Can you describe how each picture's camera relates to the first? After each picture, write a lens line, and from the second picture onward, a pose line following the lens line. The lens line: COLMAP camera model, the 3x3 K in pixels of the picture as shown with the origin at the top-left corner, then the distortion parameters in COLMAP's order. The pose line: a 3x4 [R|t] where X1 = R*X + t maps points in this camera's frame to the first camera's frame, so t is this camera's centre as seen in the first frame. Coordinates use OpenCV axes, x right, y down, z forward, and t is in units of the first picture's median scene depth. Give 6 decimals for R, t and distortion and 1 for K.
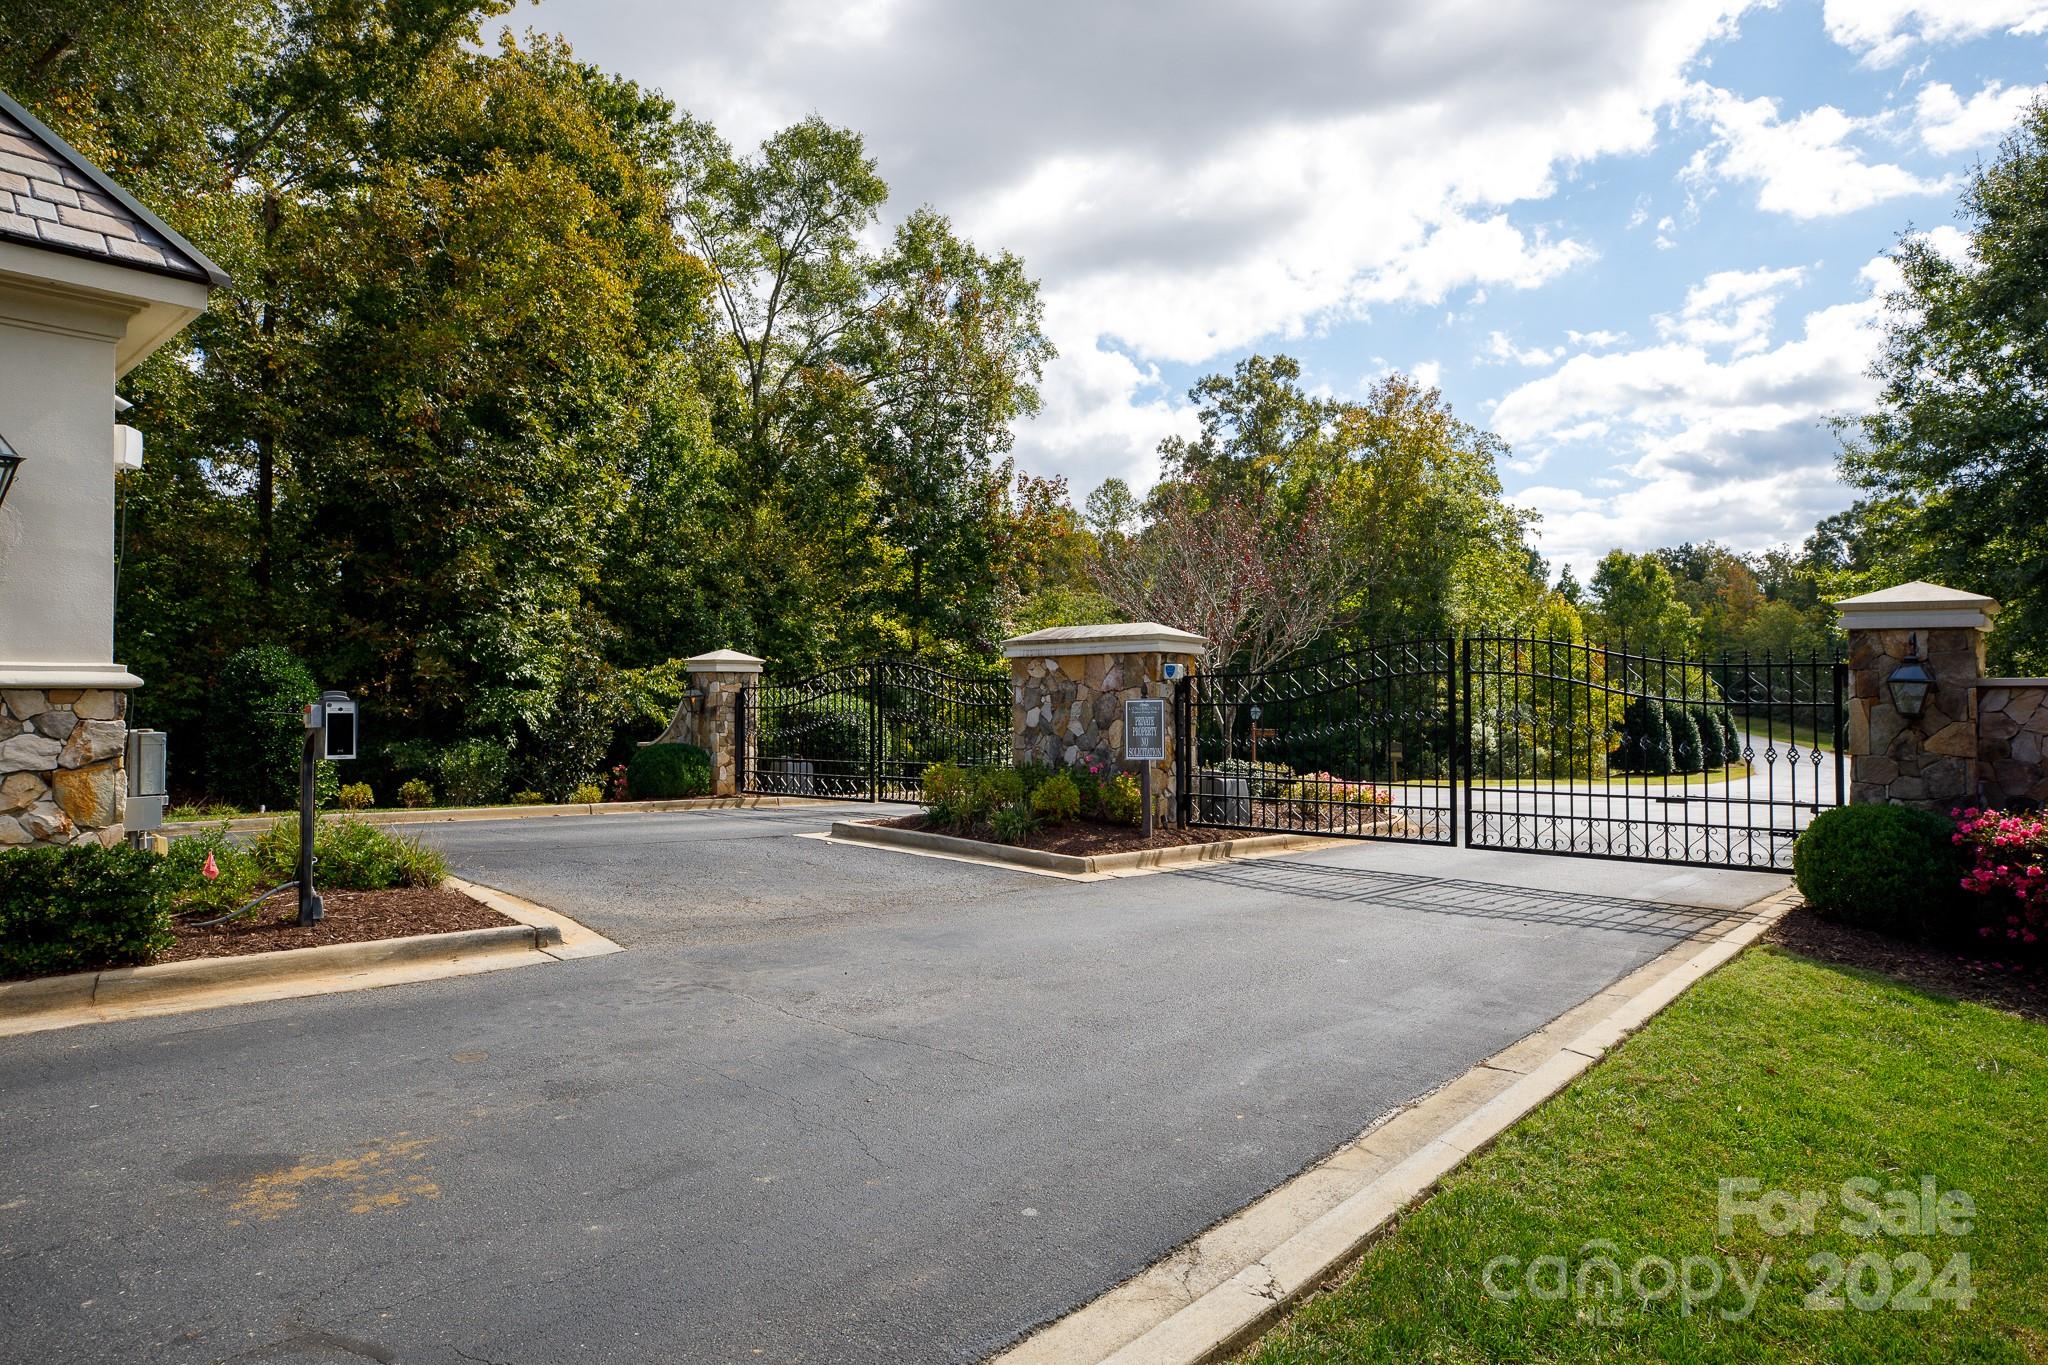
lens RADIAL K [[1212.6, 0, 1024.0], [0, 1212.6, 682.5], [0, 0, 1]] dist [-0.019305, 0.018313]
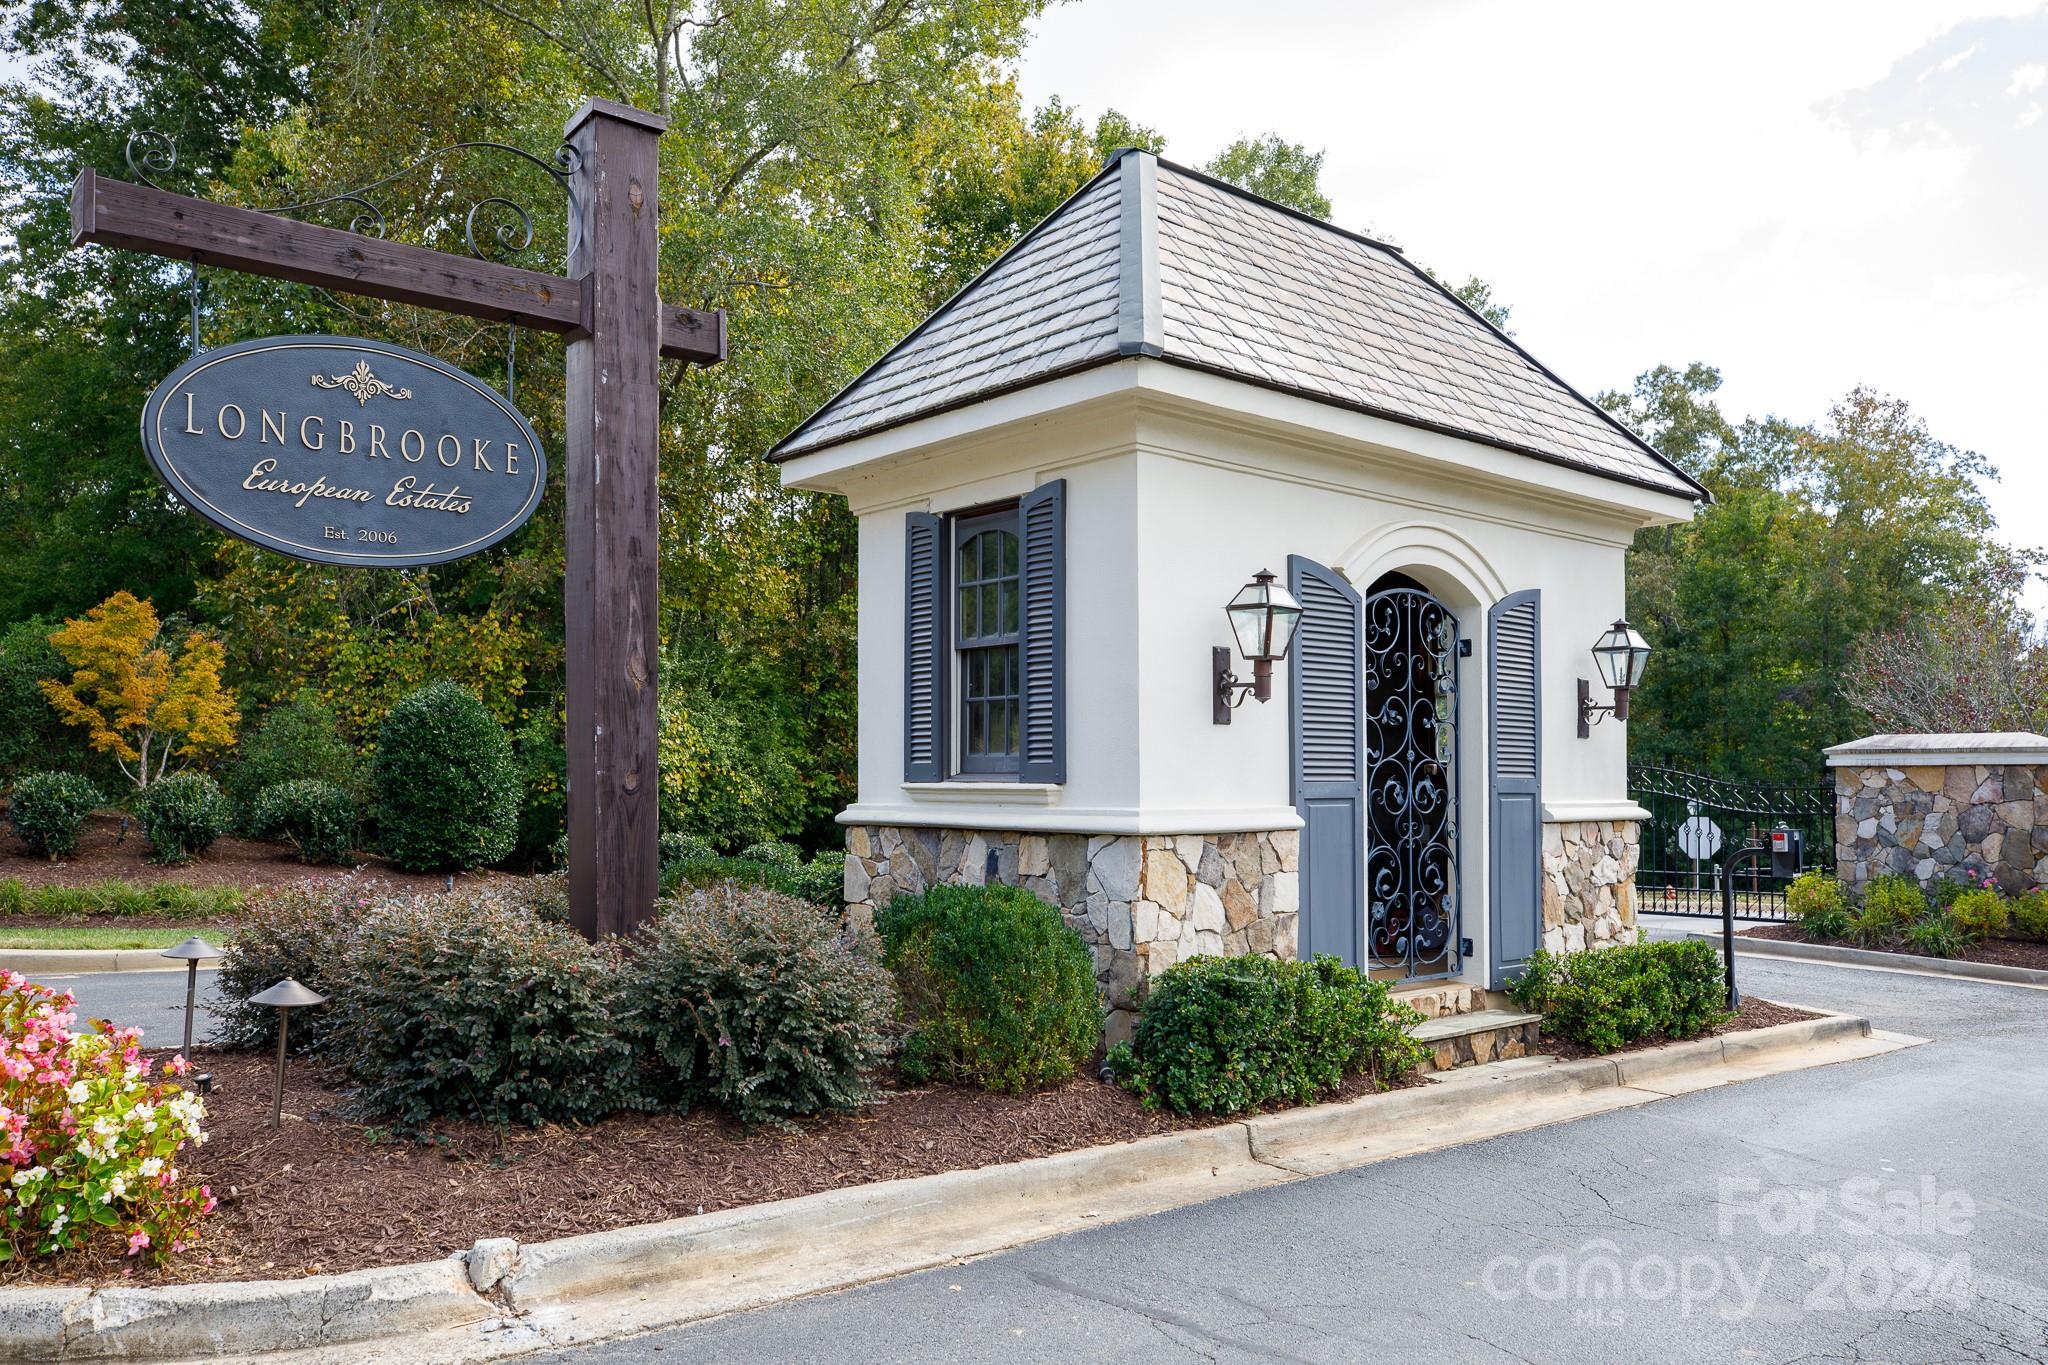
lens RADIAL K [[1508.0, 0, 1004.7], [0, 1508.0, 748.1], [0, 0, 1]] dist [-0.008415, 0.036866]
pose [[0.990974, 0.005487, -0.133945, -0.379313], [-0.006183, 0.999969, -0.004781, -0.018592], [0.133915, 0.005566, 0.990977, -0.212314]]
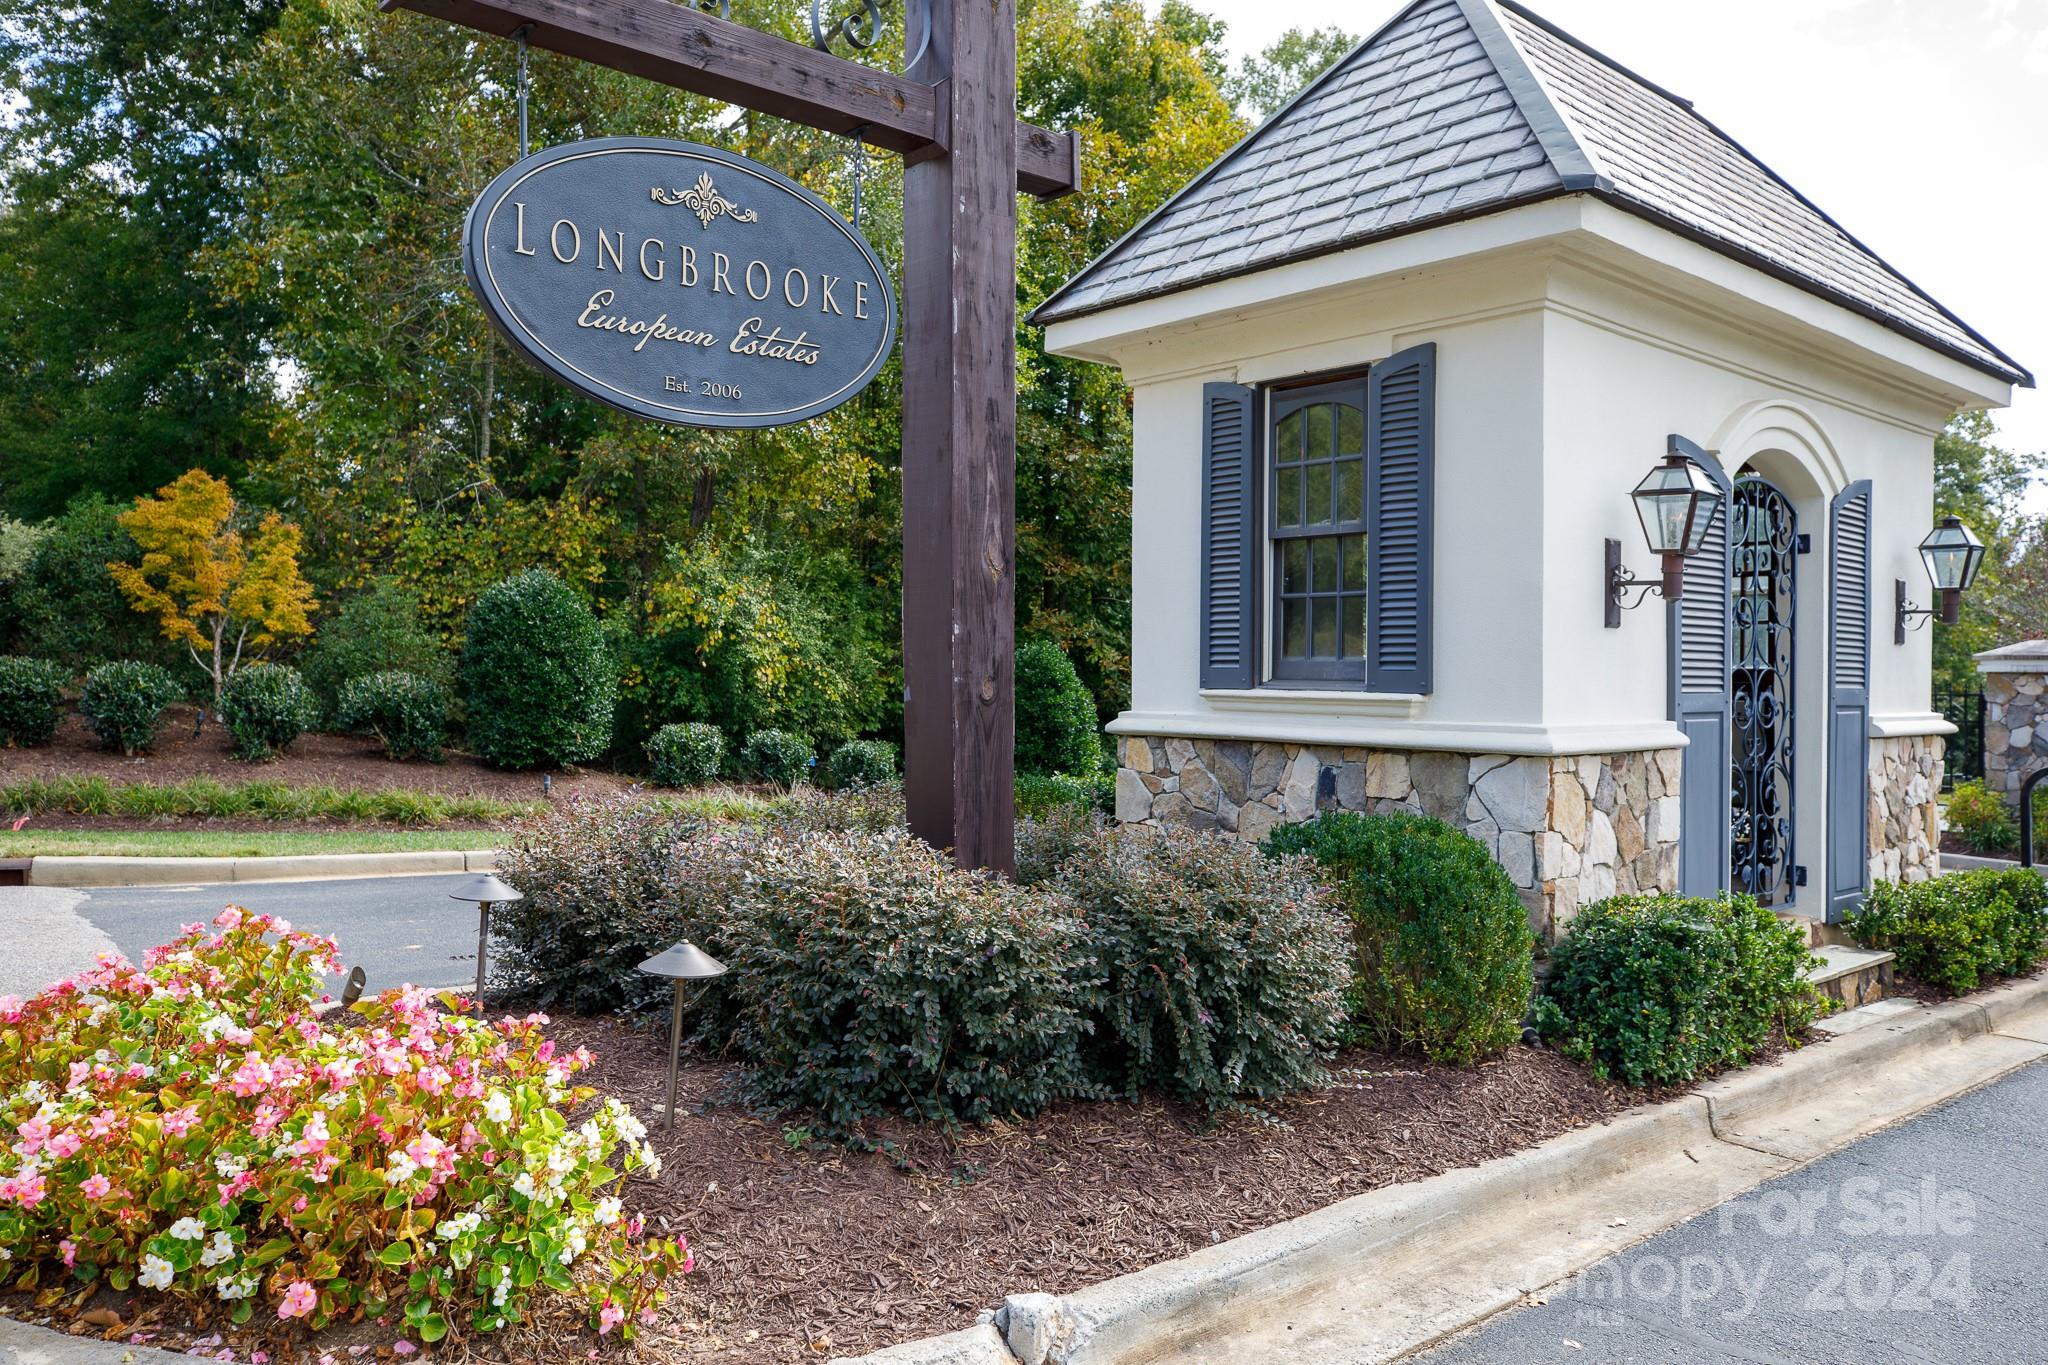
lens RADIAL K [[1477.8, 0, 1024.0], [0, 1477.8, 682.5], [0, 0, 1]] dist [-0.003385, 0.032420]
pose [[0.993814, 0.018315, -0.109540, -0.467455], [-0.015912, 0.999614, 0.022771, -0.020031], [0.109915, -0.020887, 0.993722, -0.166446]]
